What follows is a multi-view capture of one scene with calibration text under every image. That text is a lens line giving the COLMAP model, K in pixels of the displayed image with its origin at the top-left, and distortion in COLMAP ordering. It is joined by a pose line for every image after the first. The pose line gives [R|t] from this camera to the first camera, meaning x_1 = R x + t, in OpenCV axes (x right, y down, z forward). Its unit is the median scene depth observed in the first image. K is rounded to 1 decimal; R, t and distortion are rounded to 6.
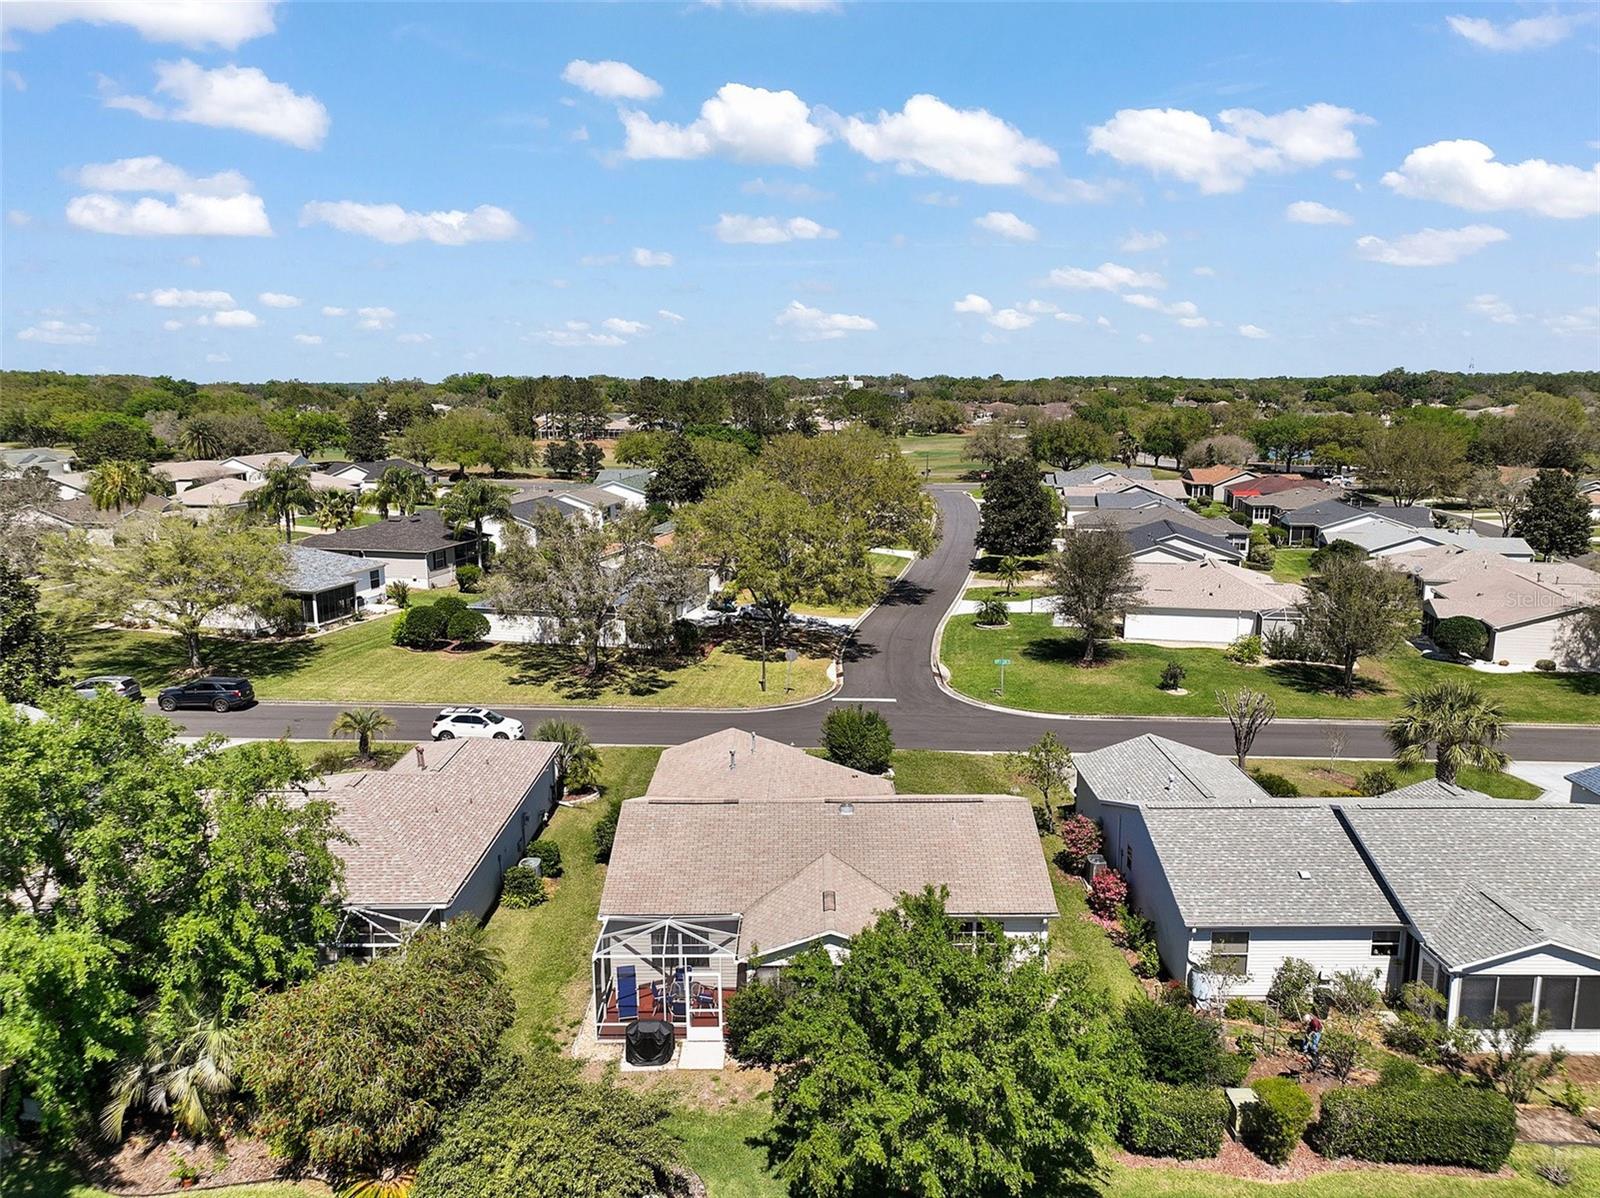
lens RADIAL K [[1133.2, 0, 800.0], [0, 1133.2, 599.0], [0, 0, 1]] dist [0.000789, 0.001257]
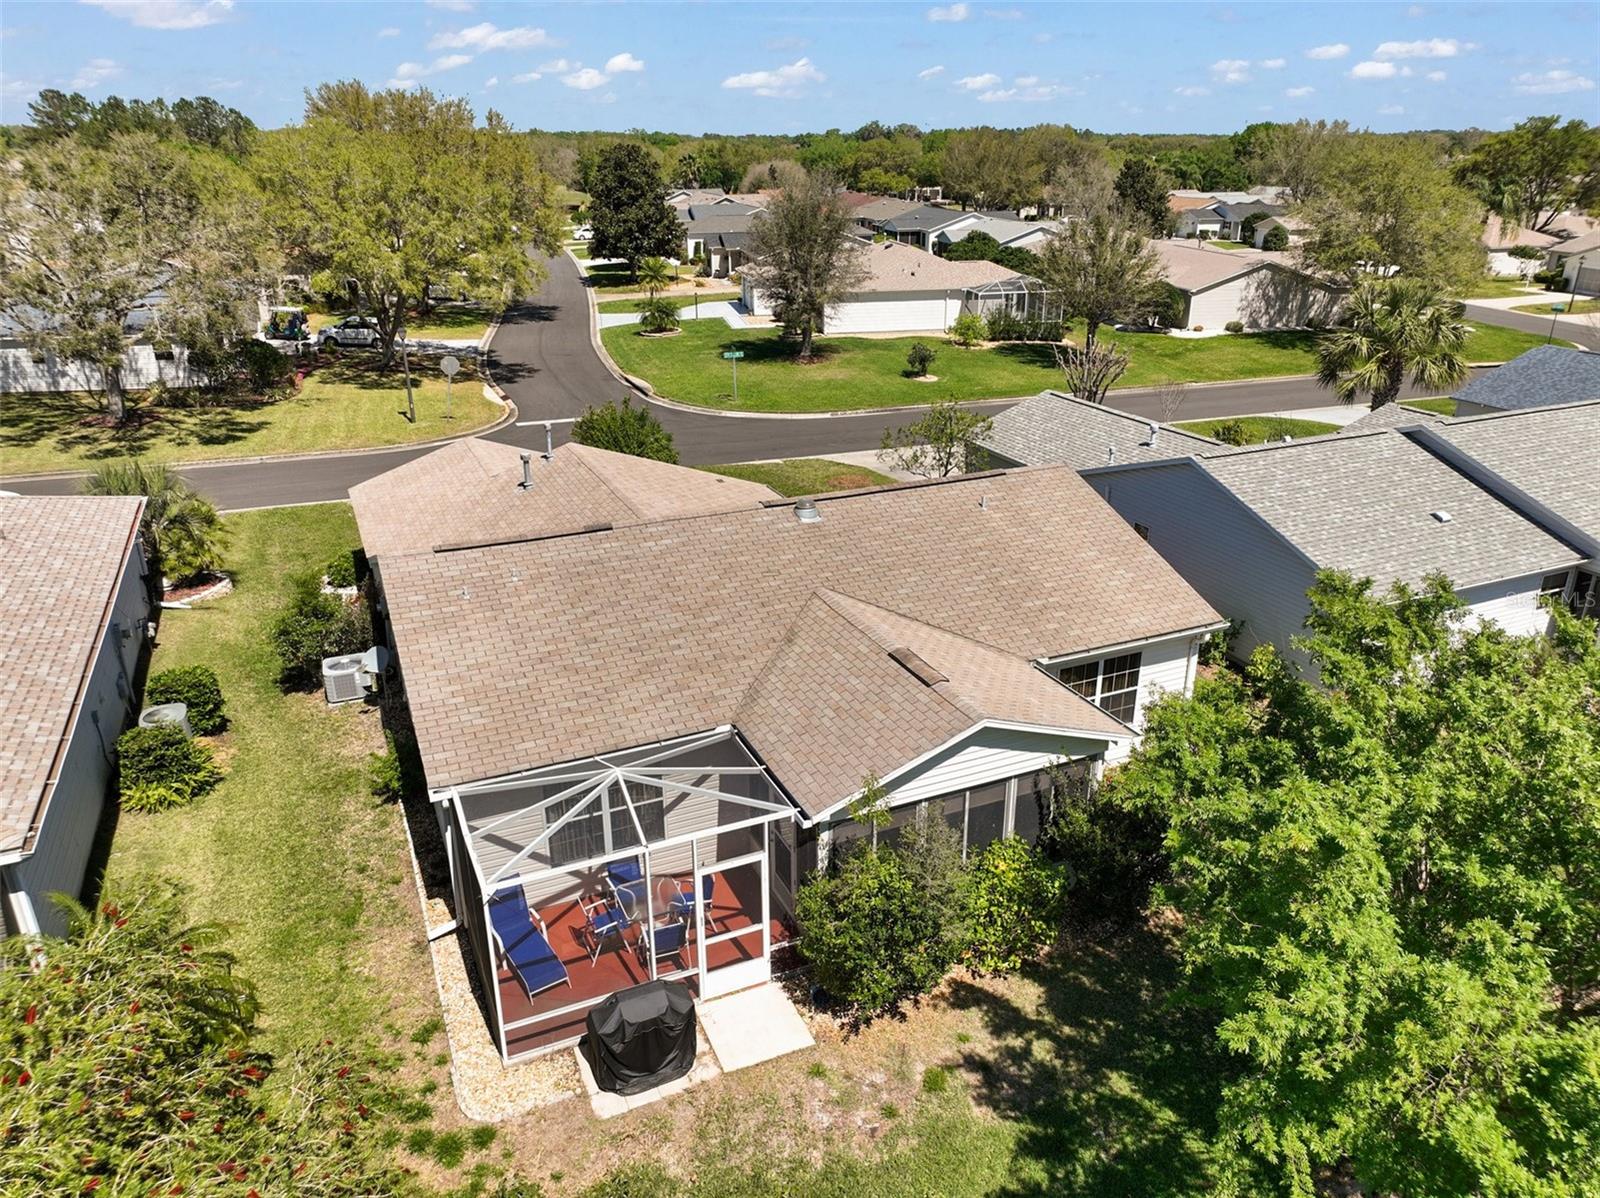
lens RADIAL K [[1121.7, 0, 800.0], [0, 1121.7, 599.0], [0, 0, 1]] dist [0.013068, 0.002943]
pose [[0.910004, -0.152603, 0.385494, -0.104178], [0.073930, 0.974622, 0.211297, 0.062261], [-0.407956, -0.163782, 0.898191, 0.282445]]
